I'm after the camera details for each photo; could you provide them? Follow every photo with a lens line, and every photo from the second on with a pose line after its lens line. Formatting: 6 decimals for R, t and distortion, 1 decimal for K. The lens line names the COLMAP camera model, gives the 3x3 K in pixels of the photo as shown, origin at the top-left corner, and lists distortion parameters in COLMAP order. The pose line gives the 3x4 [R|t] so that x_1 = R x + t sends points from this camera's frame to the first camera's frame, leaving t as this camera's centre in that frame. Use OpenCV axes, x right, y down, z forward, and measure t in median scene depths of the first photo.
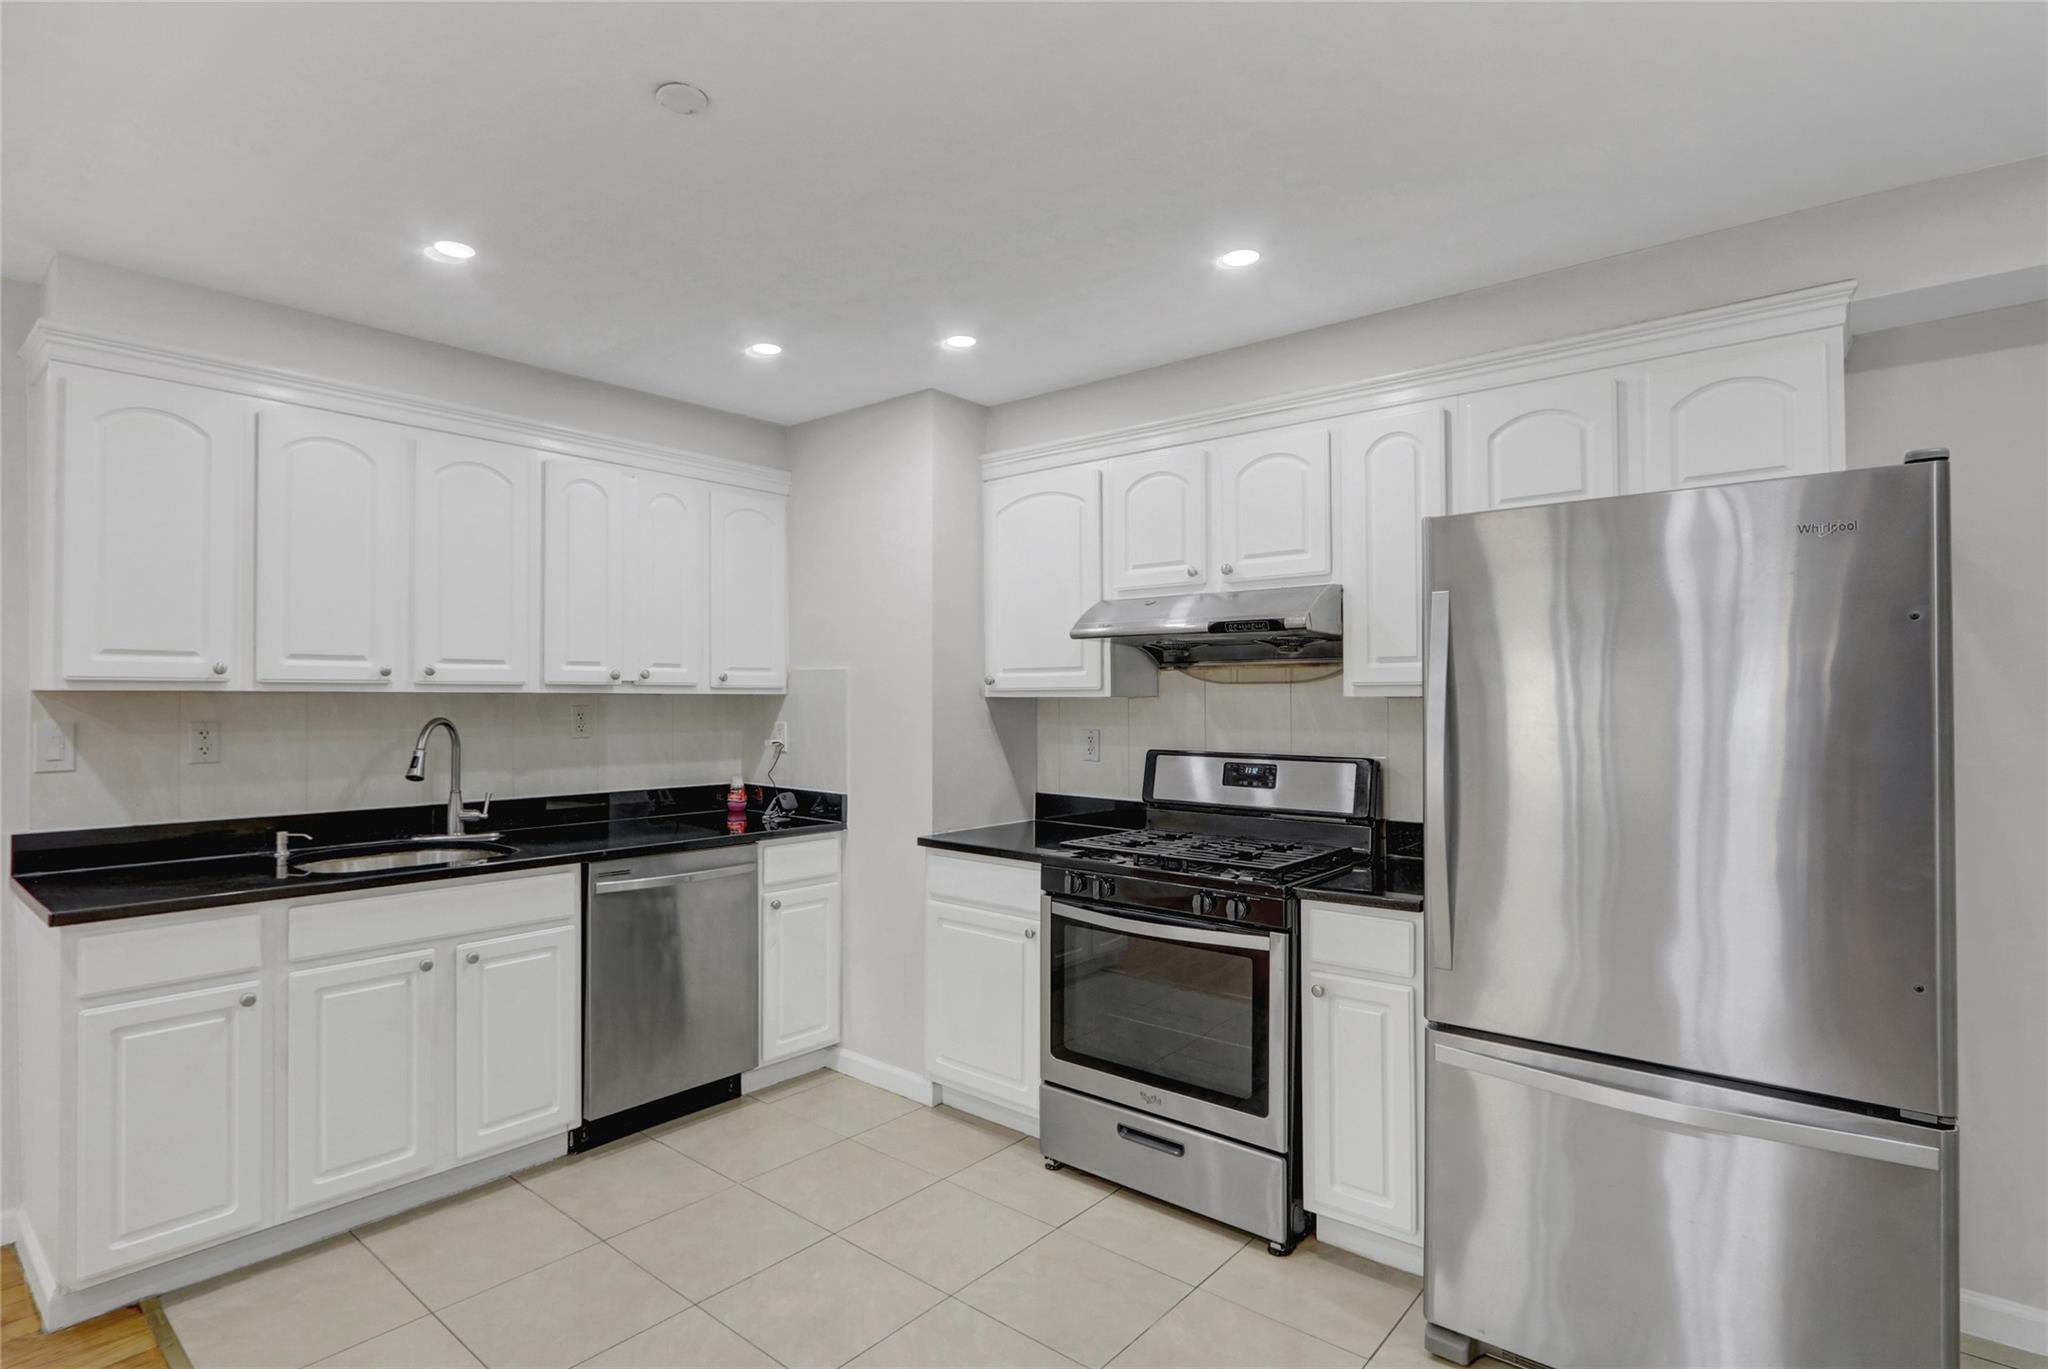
lens RADIAL K [[1028.4, 0, 994.1], [0, 1028.4, 685.8], [0, 0, 1]] dist [-0.018683, 0.000132]
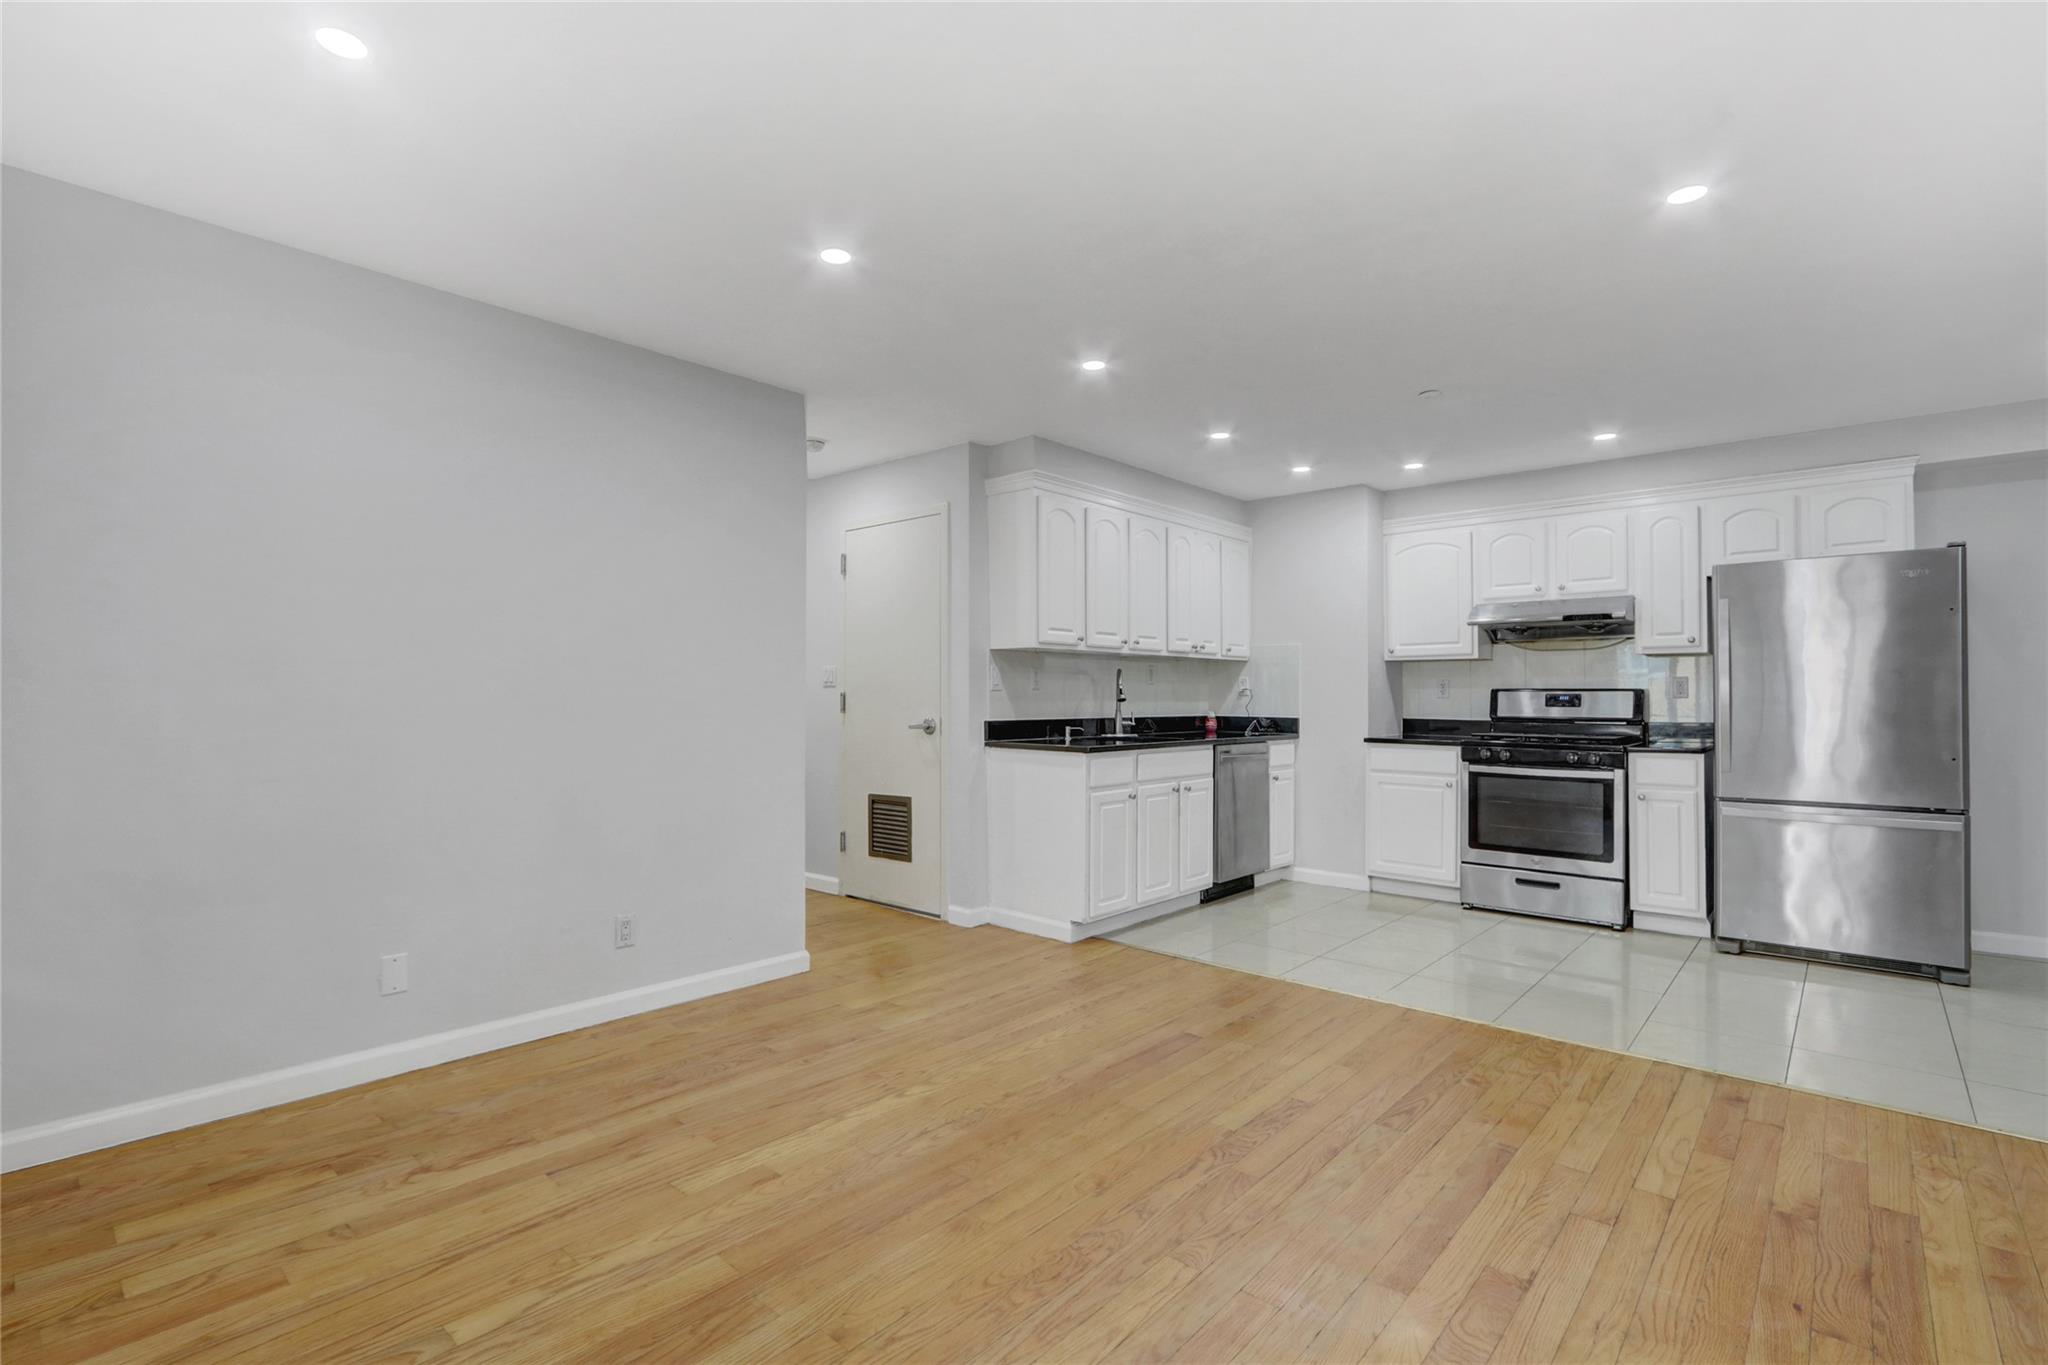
lens RADIAL K [[952.8, 0, 1002.3], [0, 952.8, 687.3], [0, 0, 1]] dist [-0.018738, 0.001401]
pose [[0.999421, -0.000415, -0.034017, -0.723329], [0.000491, 0.999997, 0.002220, 0.063089], [0.034016, -0.002235, 0.999419, -0.742302]]
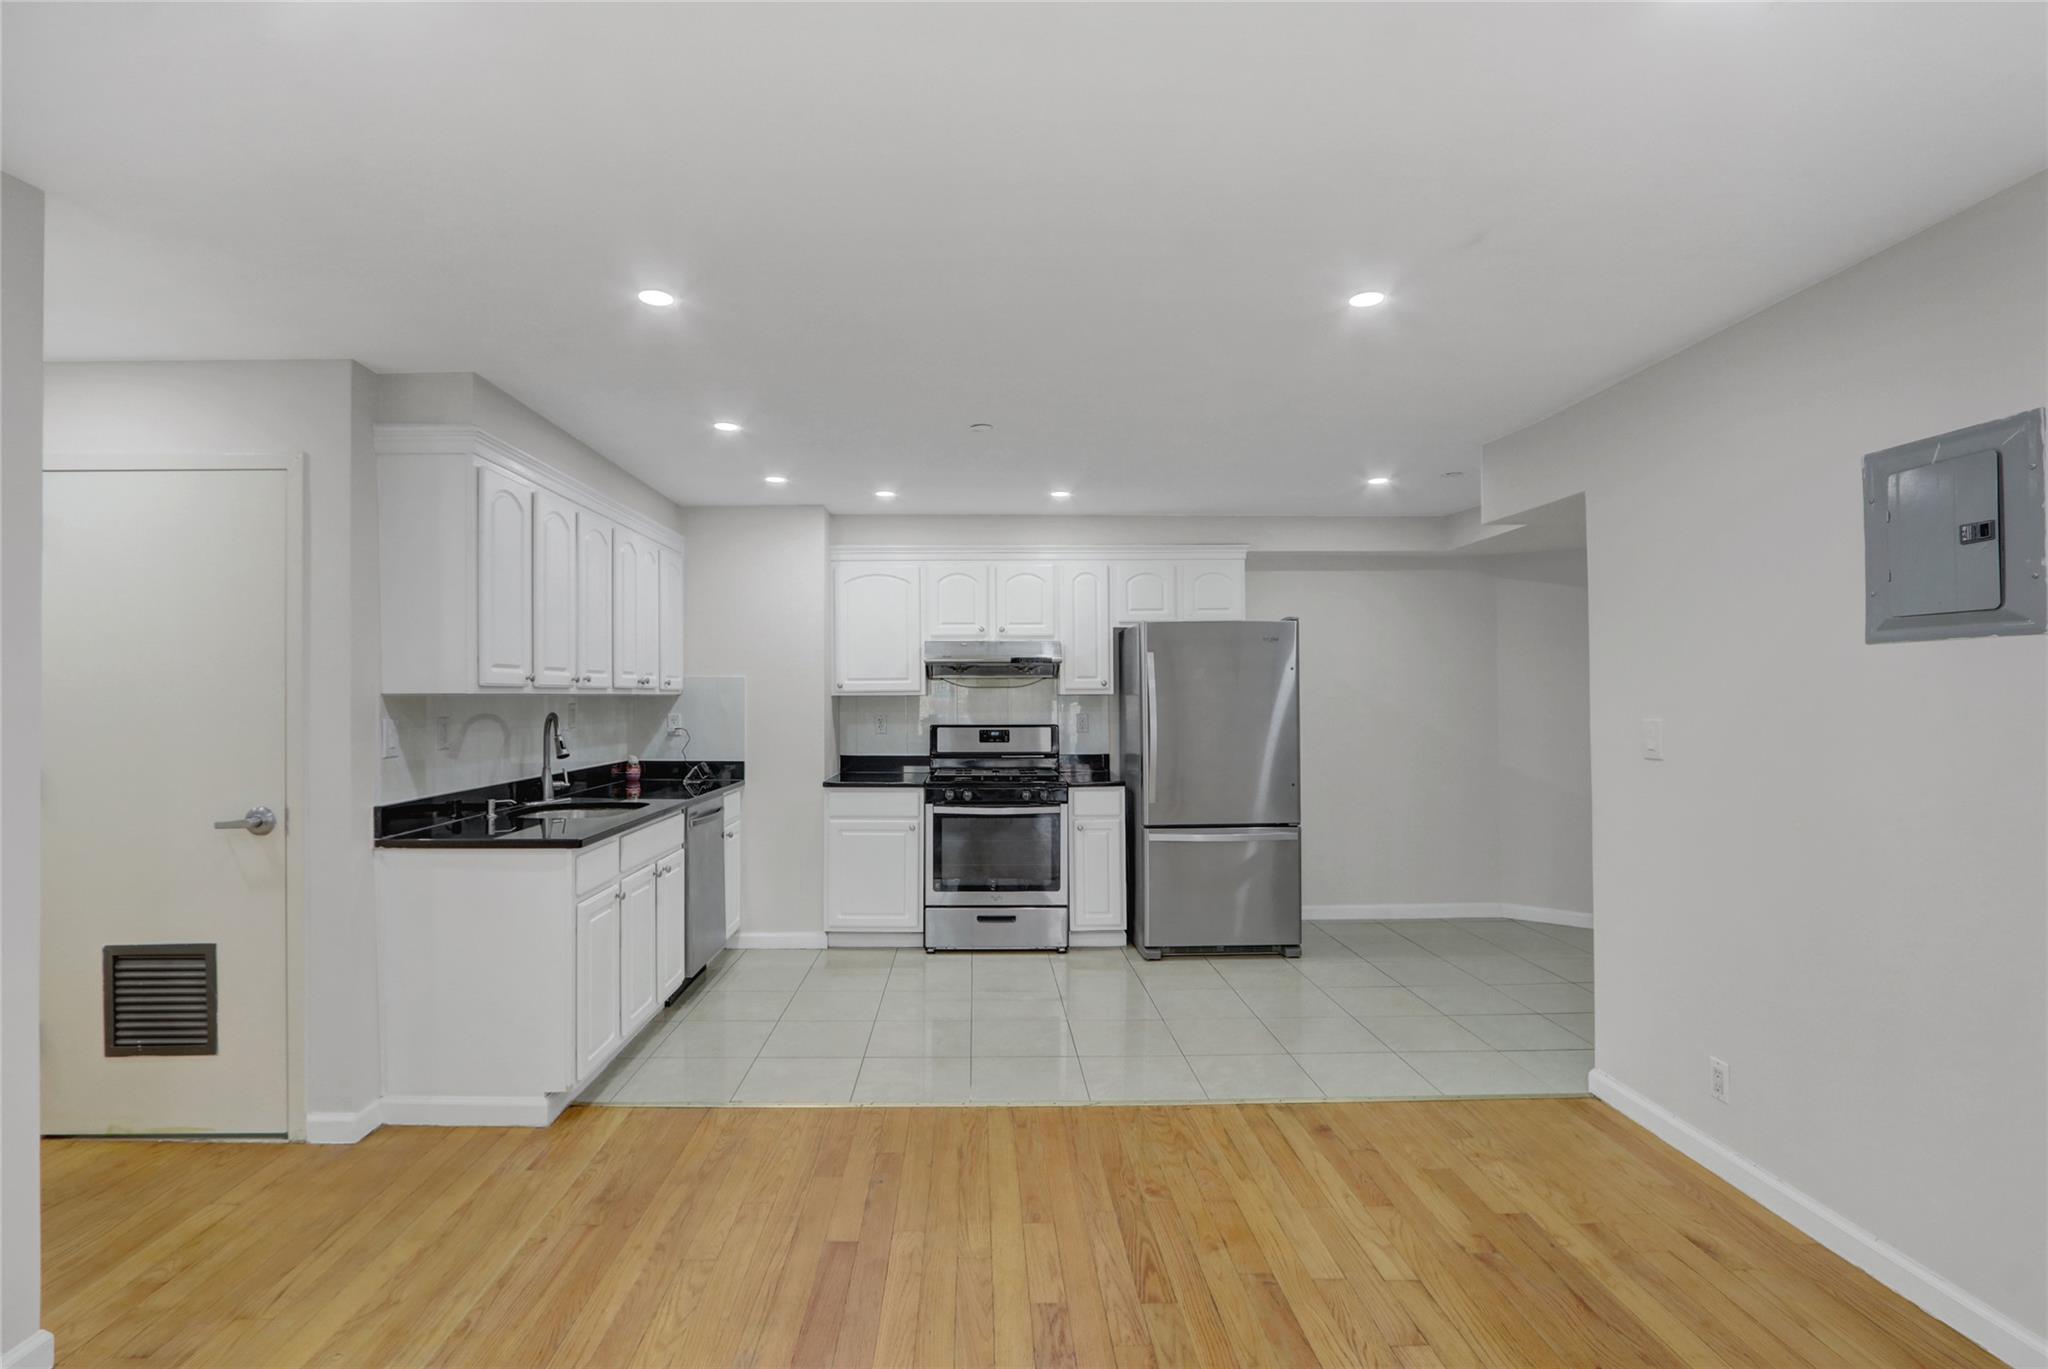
lens RADIAL K [[947.9, 0, 997.6], [0, 947.9, 687.1], [0, 0, 1]] dist [-0.024314, 0.005554]
pose [[0.748975, 0.001735, 0.662596, -0.967508], [-0.004035, 0.999990, 0.001943, -0.007765], [-0.662586, -0.004129, 0.748975, -0.339531]]
